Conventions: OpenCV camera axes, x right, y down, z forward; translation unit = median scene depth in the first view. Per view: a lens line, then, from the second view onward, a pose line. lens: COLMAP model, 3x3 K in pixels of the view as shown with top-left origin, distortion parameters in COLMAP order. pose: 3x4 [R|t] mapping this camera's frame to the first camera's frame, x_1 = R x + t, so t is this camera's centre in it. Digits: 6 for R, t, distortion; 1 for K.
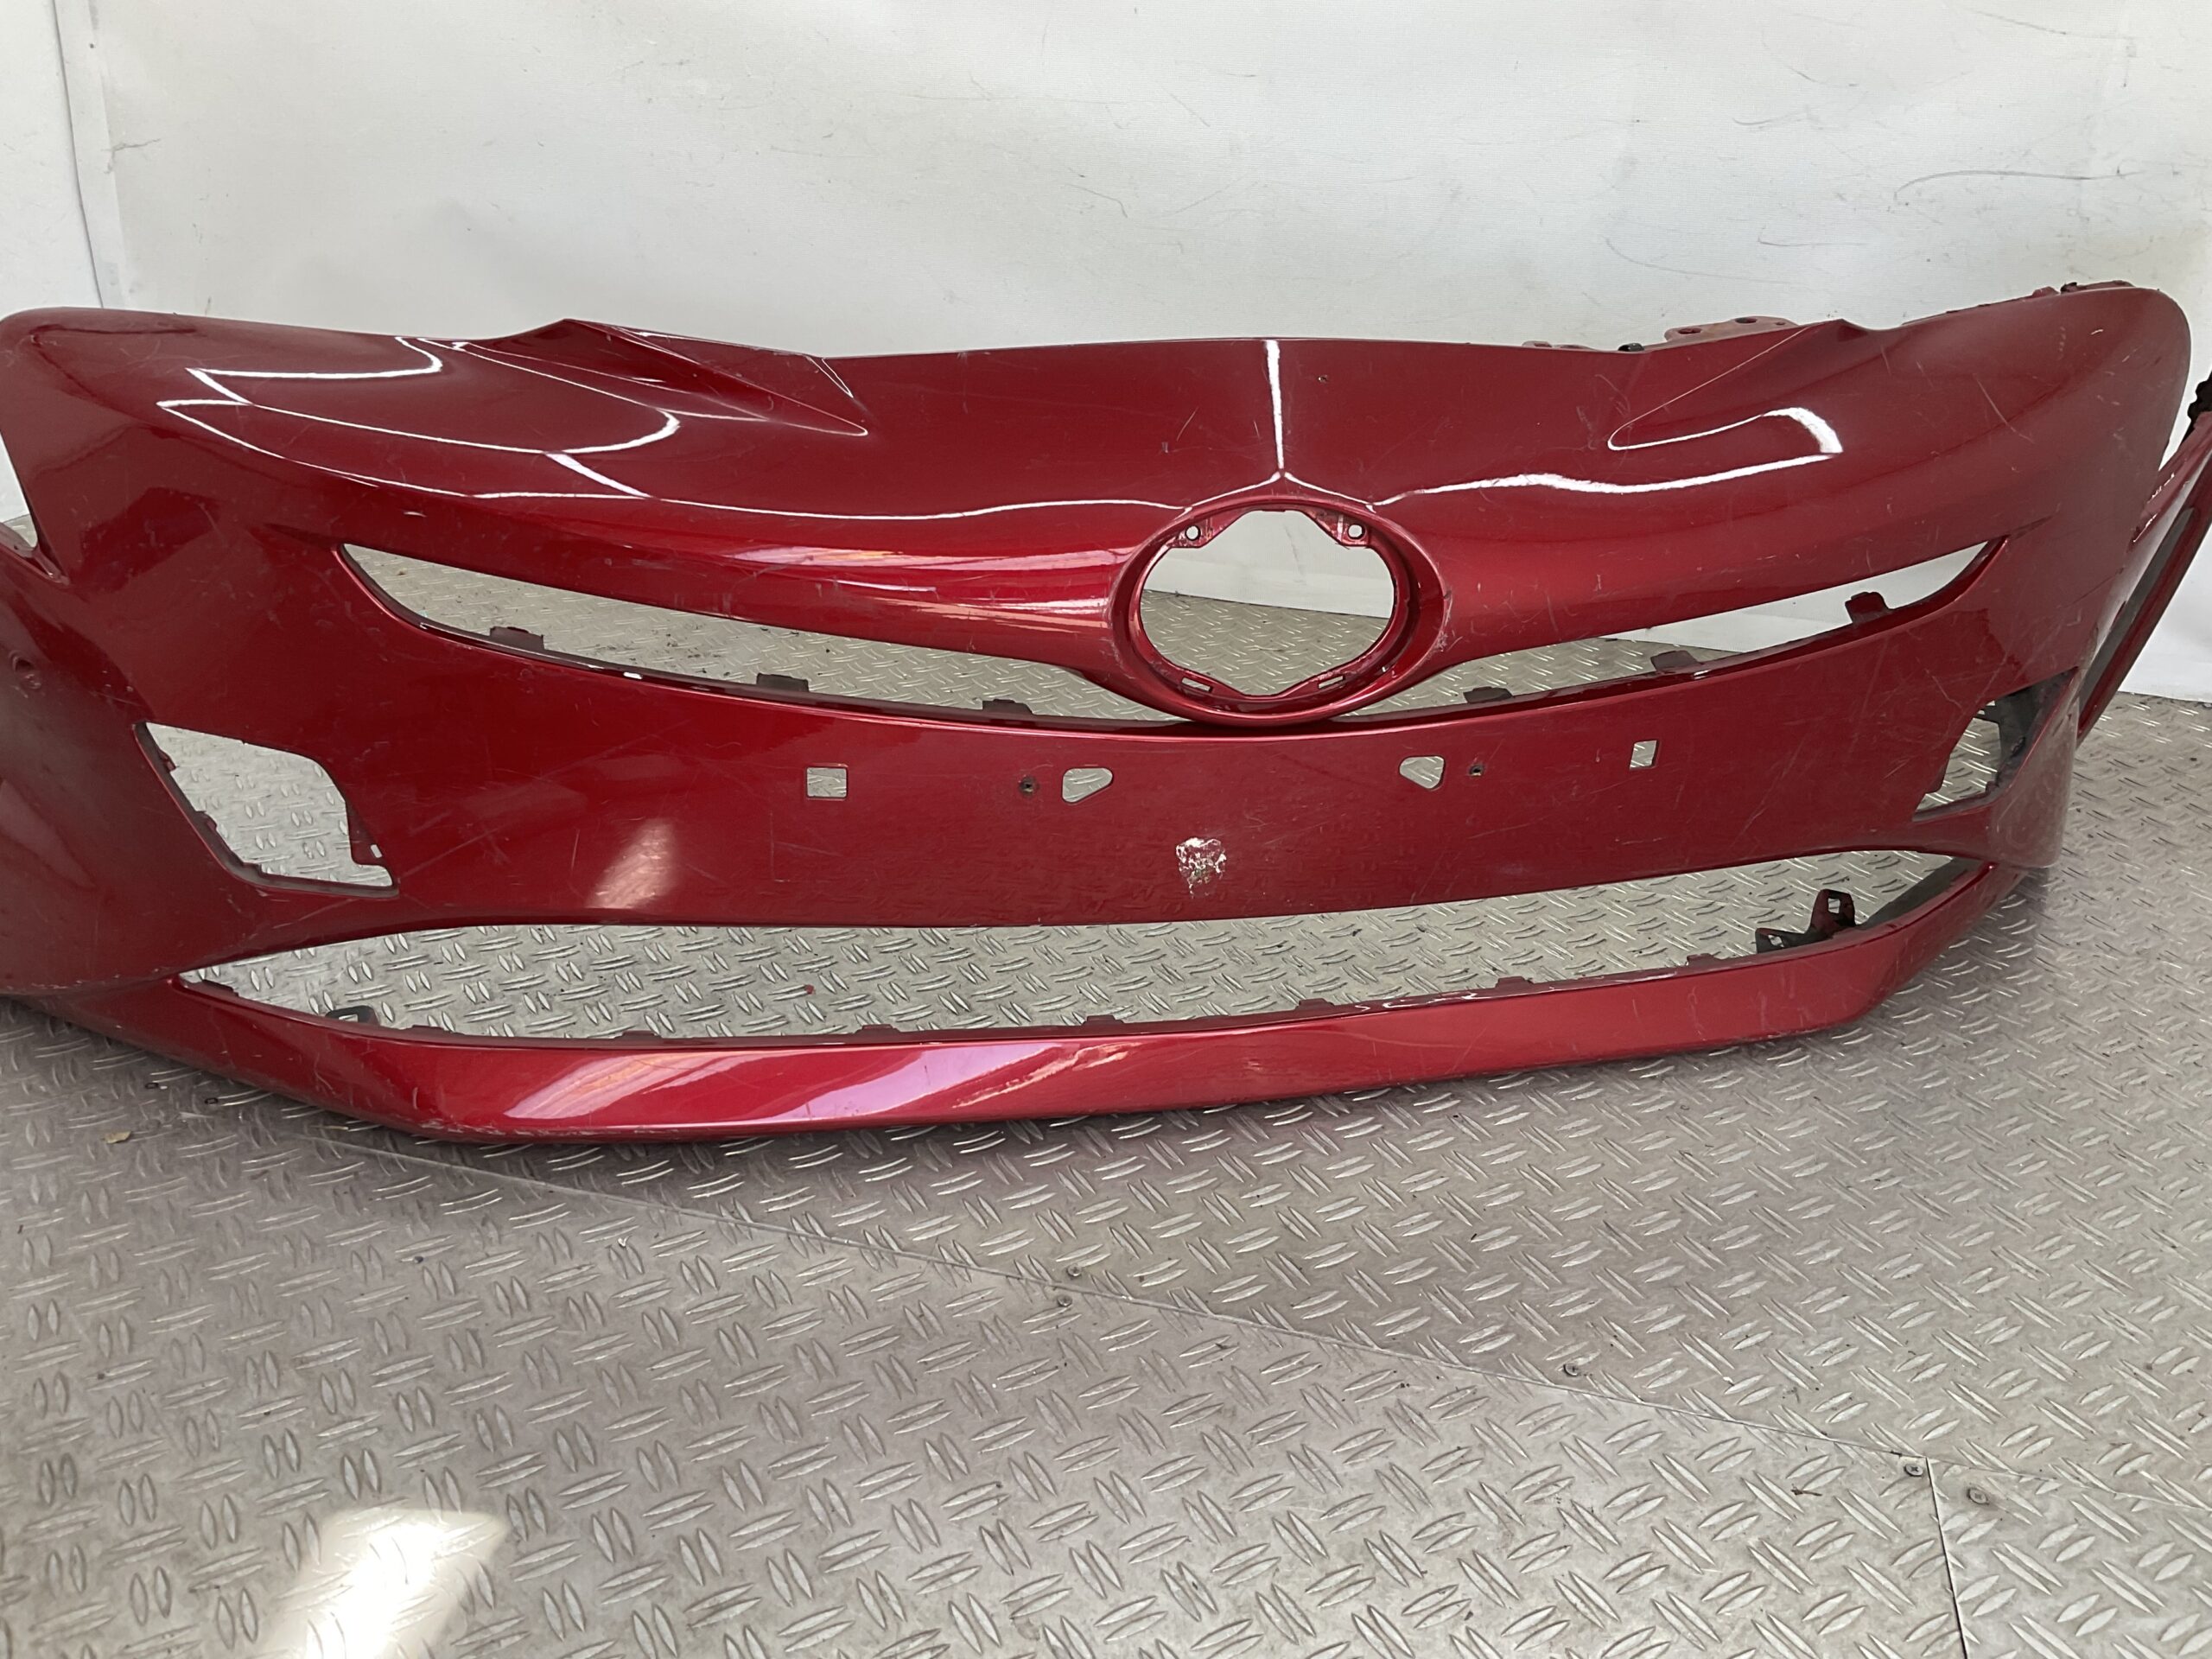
lens RADIAL K [[1826.8, 0, 1089.5], [0, 1826.8, 839.2], [0, 0, 1]] dist [0.063968, -0.118922]
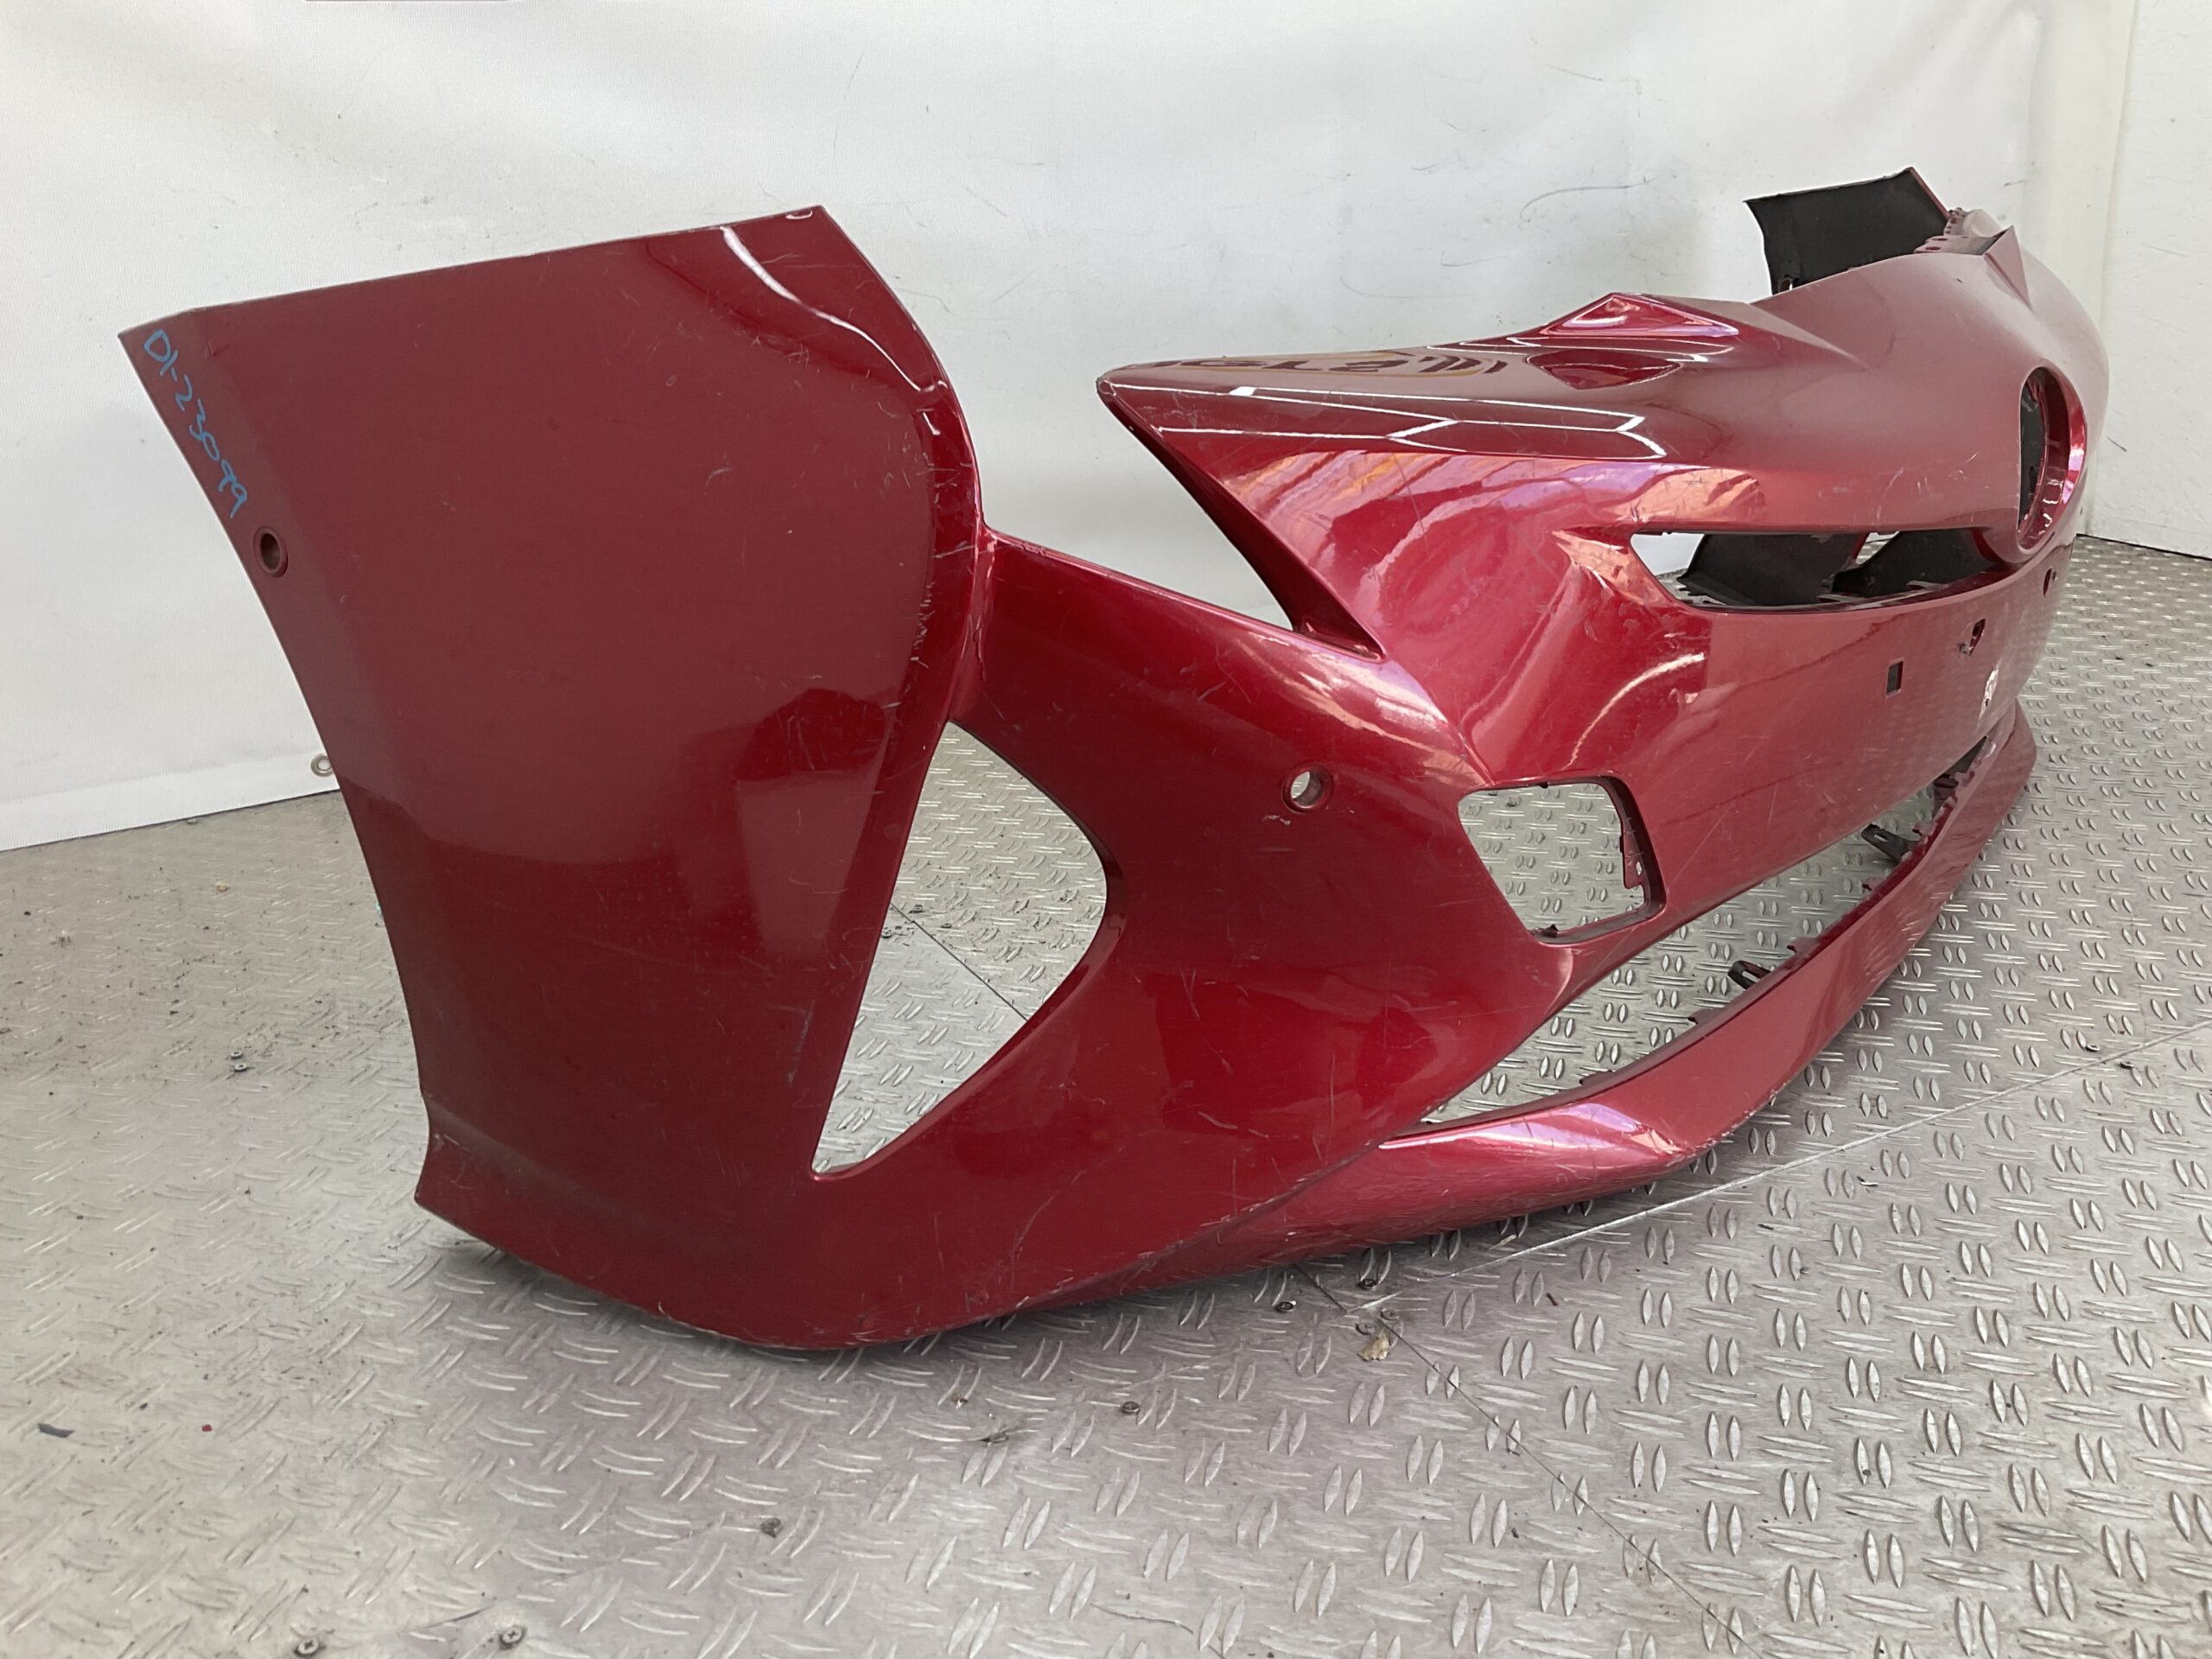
lens RADIAL K [[1826.8, 0, 1111.8], [0, 1826.8, 832.7], [0, 0, 1]] dist [0.063968, -0.118922]
pose [[0.749784, -0.276639, 0.601078, -1.179240], [0.336066, 0.941731, 0.014212, -0.117746], [-0.569986, 0.191347, 0.799064, 0.428545]]
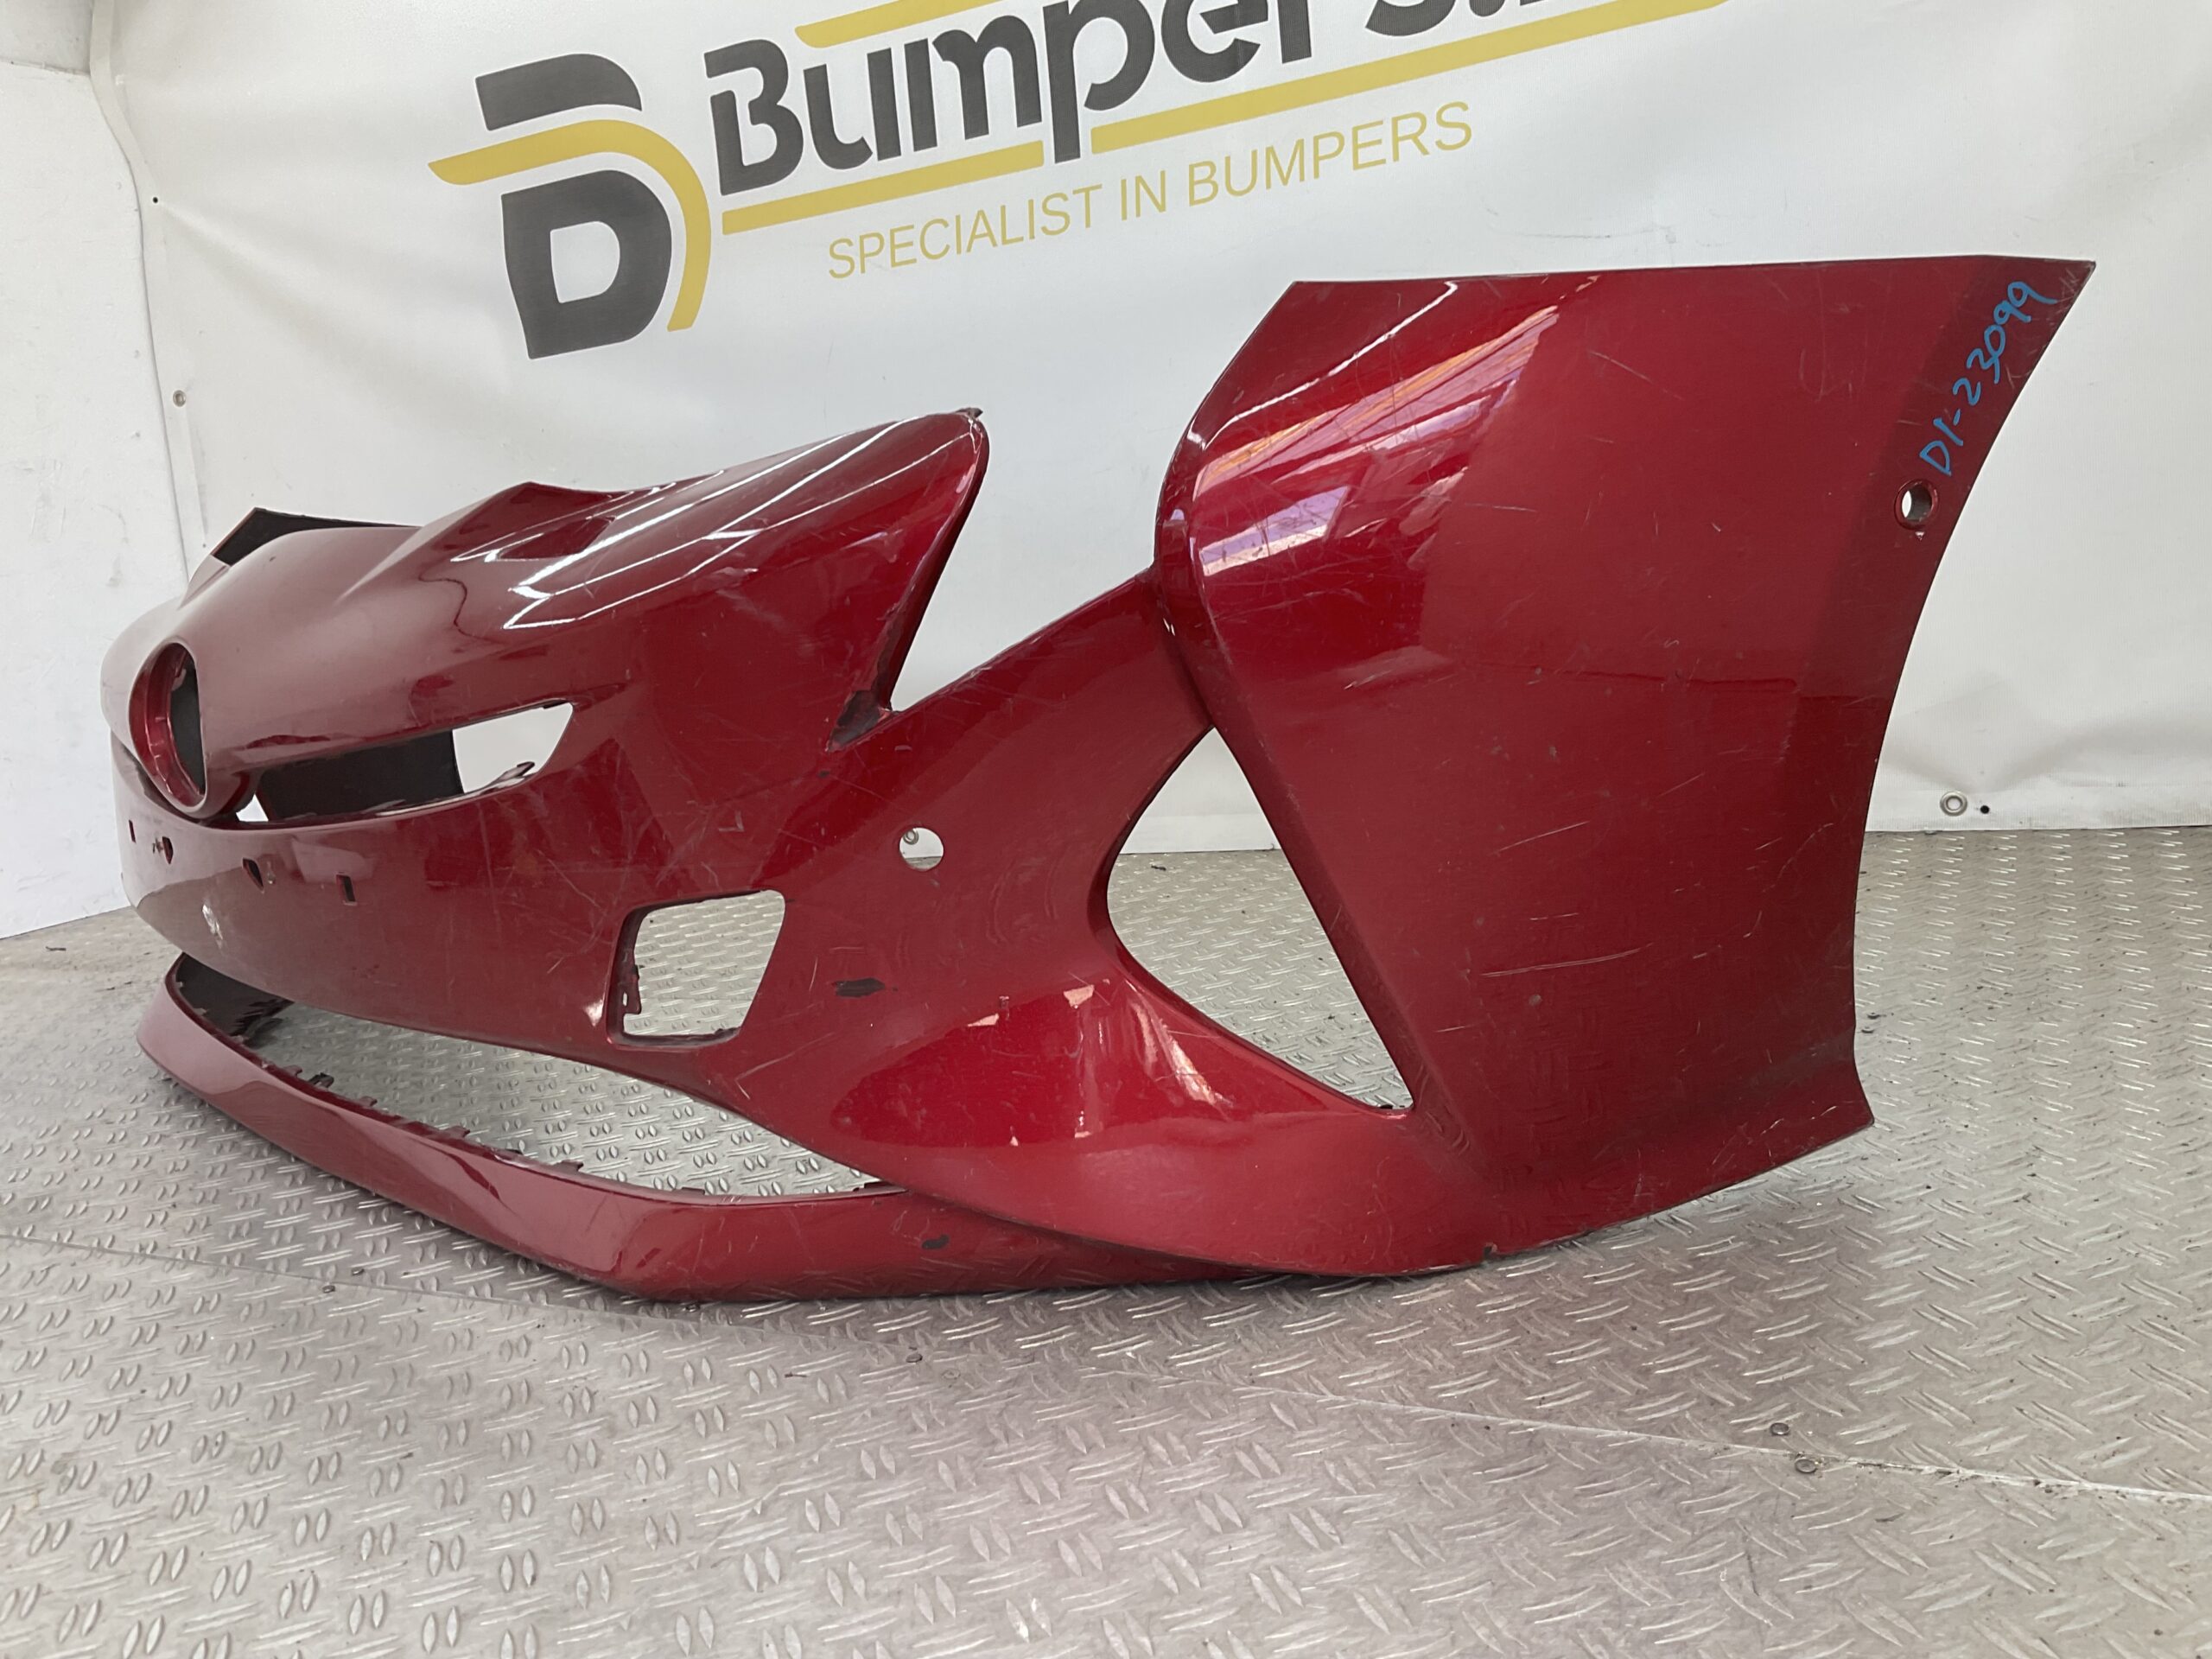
lens RADIAL K [[1826.8, 0, 1084.7], [0, 1826.8, 835.1], [0, 0, 1]] dist [0.063968, -0.118922]
pose [[0.966813, -0.109581, -0.230791, 0.769789], [0.046535, 0.963765, -0.262662, 0.313255], [0.251211, 0.243205, 0.936880, -0.040450]]
